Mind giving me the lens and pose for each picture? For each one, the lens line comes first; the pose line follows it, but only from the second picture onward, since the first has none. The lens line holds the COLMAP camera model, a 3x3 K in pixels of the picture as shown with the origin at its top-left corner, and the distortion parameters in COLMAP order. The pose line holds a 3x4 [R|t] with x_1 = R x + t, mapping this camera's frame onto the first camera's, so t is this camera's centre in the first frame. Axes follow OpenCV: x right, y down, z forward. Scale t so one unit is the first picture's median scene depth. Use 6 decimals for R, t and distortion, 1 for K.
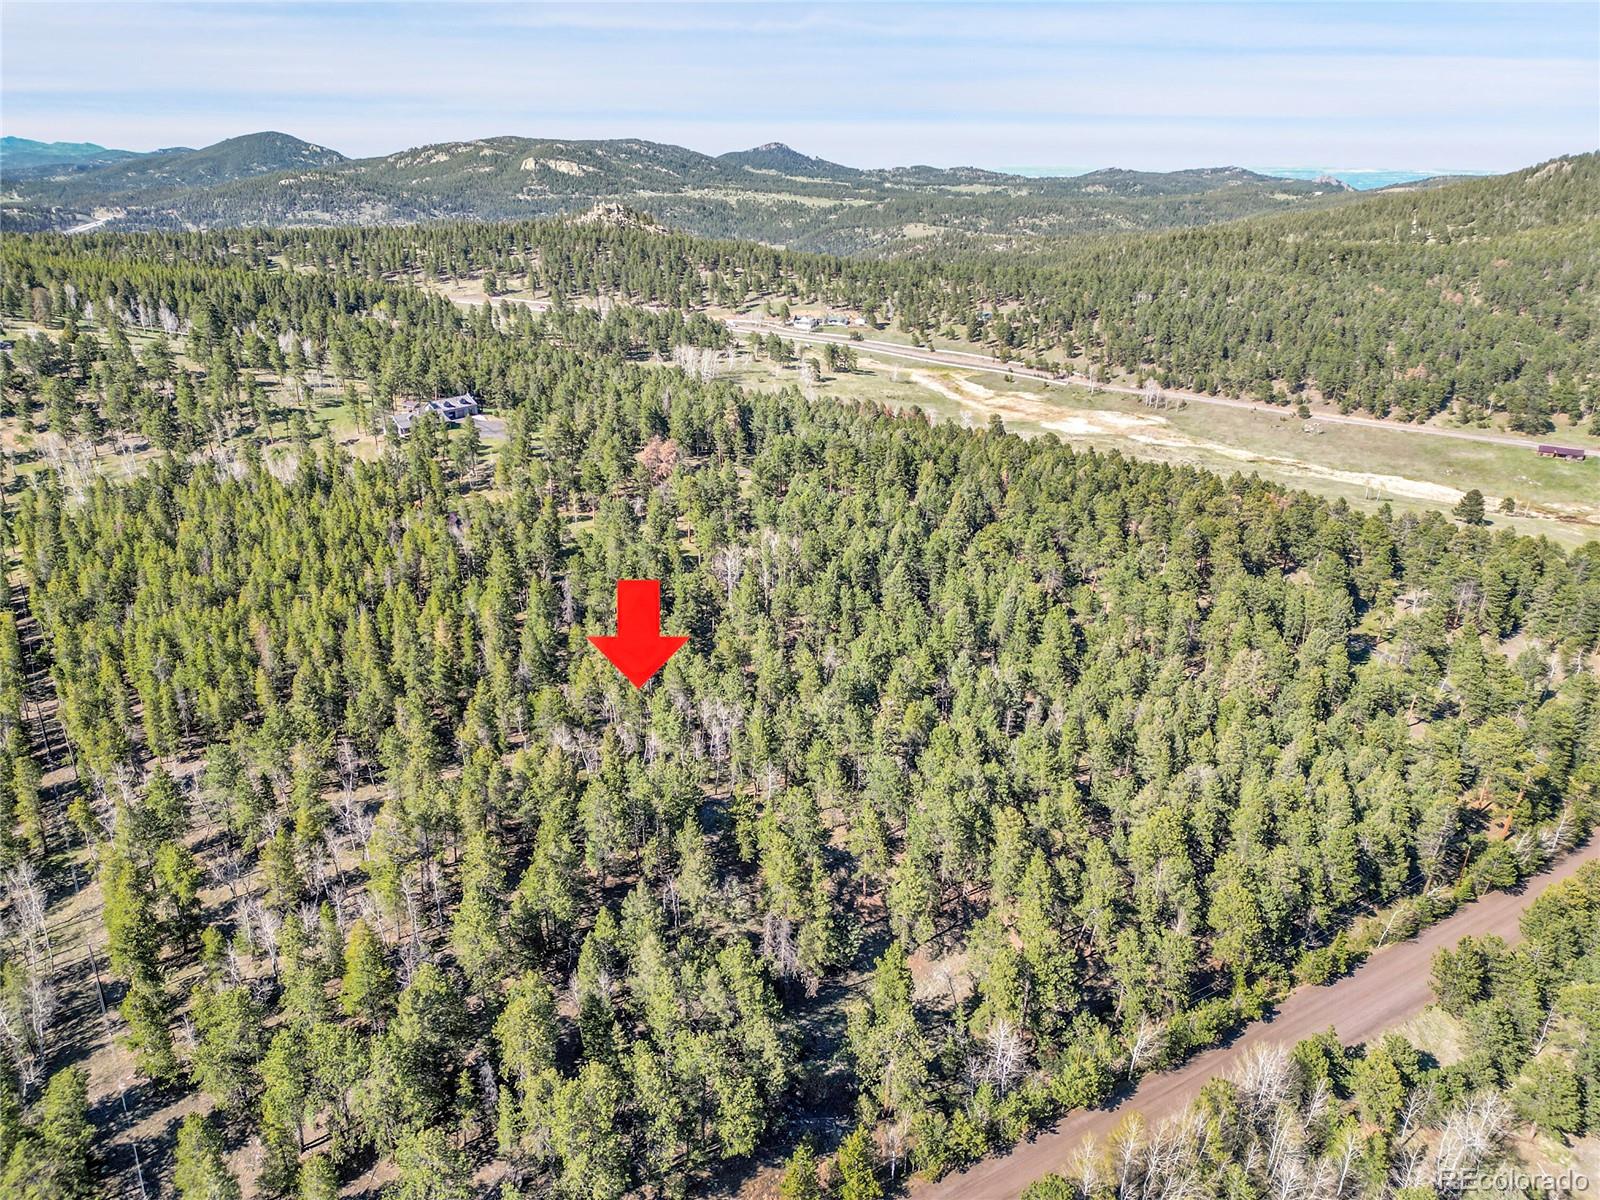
lens RADIAL K [[1120.2, 0, 798.8], [0, 1120.2, 591.6], [0, 0, 1]] dist [0.081842, -0.074023]
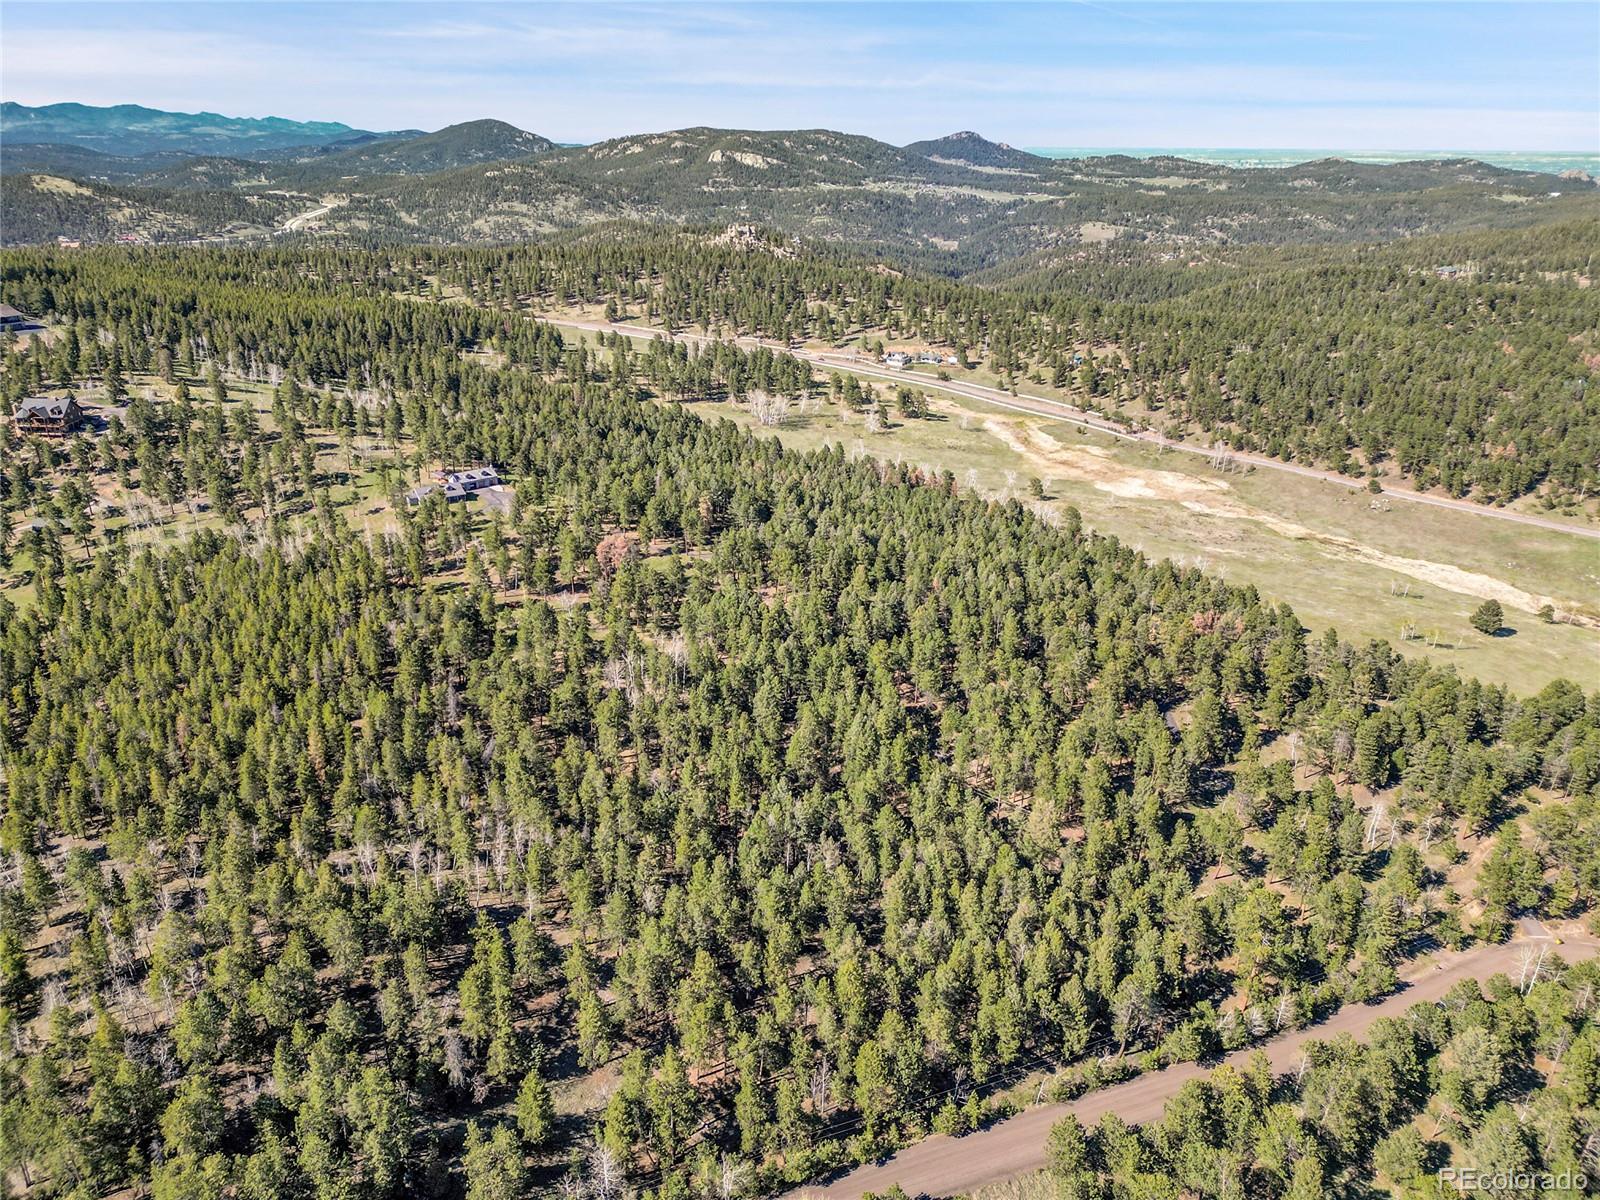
lens RADIAL K [[1120.2, 0, 798.8], [0, 1120.2, 591.6], [0, 0, 1]] dist [0.081842, -0.074023]
pose [[0.986021, 0.069146, -0.151595, 0.087037], [-0.066814, 0.997556, 0.020431, -0.042714], [0.152637, -0.010017, 0.988232, -0.030036]]
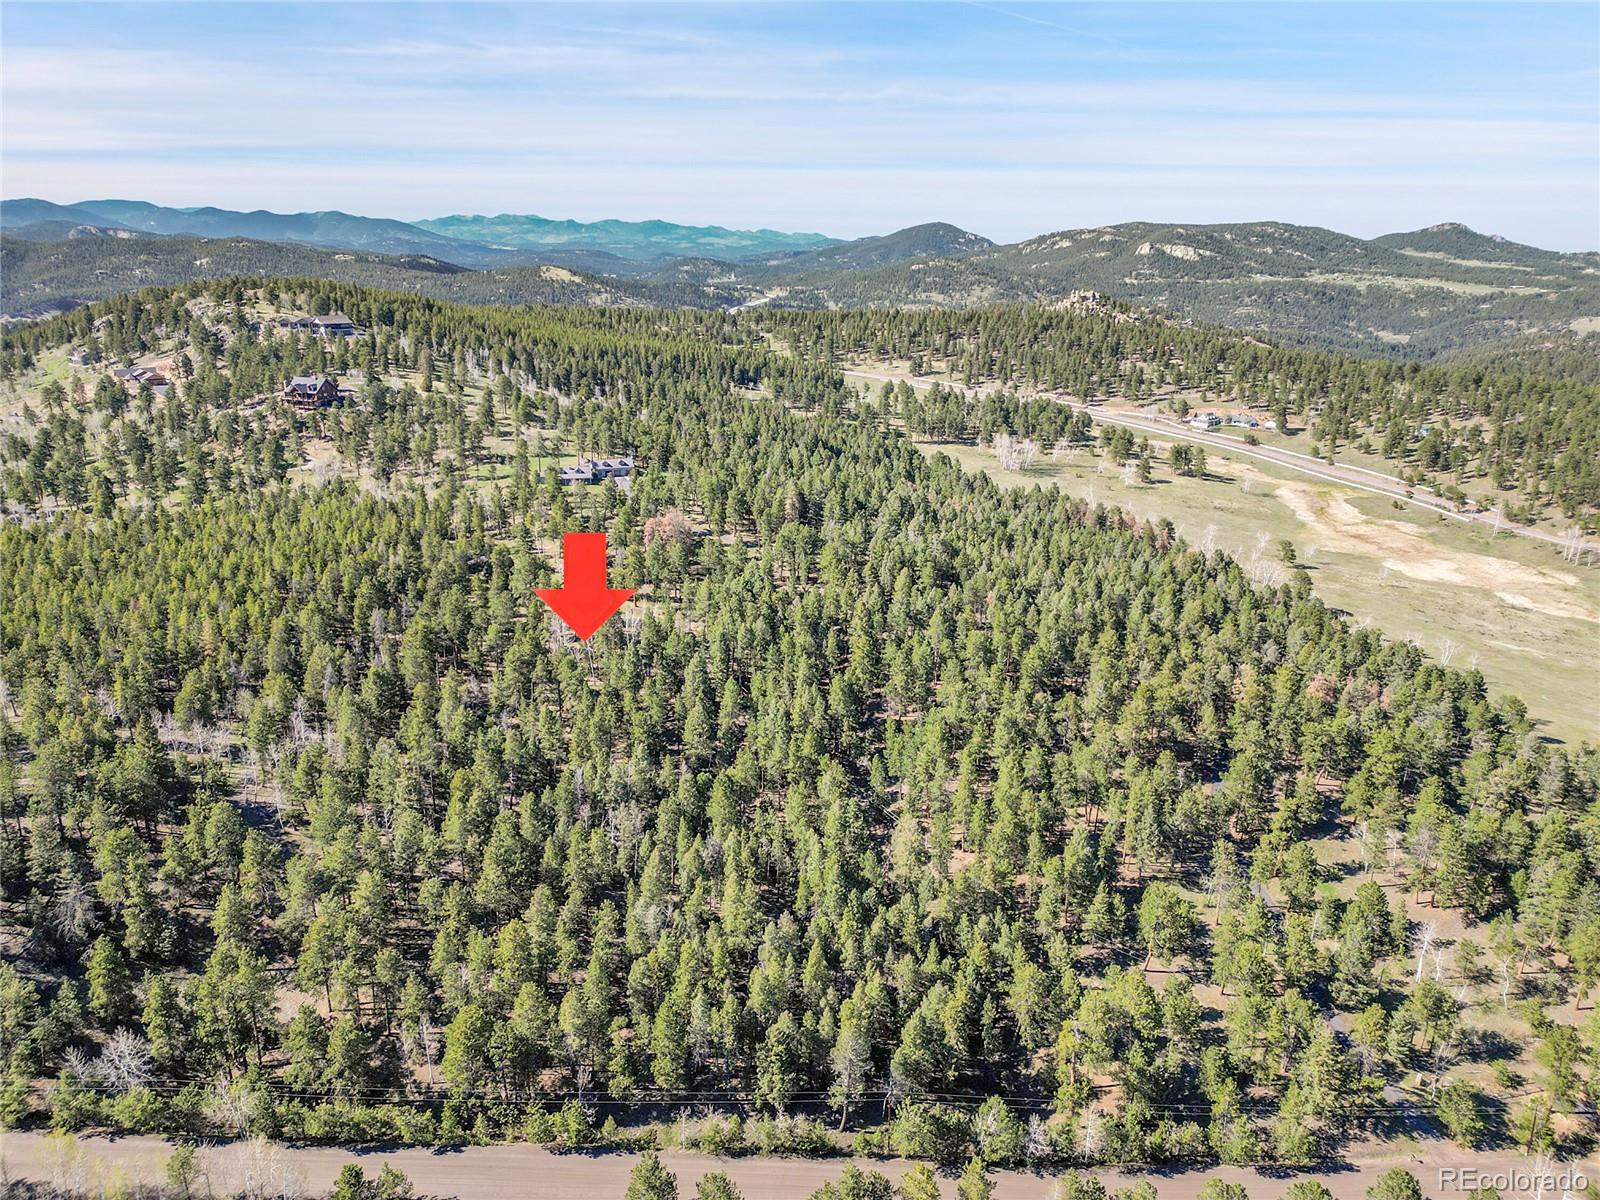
lens RADIAL K [[1113.0, 0, 800.0], [0, 1113.0, 600.0], [0, 0, 1]] dist [0.085447, -0.076976]
pose [[0.855618, 0.160517, -0.492089, 0.201054], [-0.188326, 0.982081, -0.007100, -0.025659], [0.482132, 0.098748, 0.870516, 0.049224]]
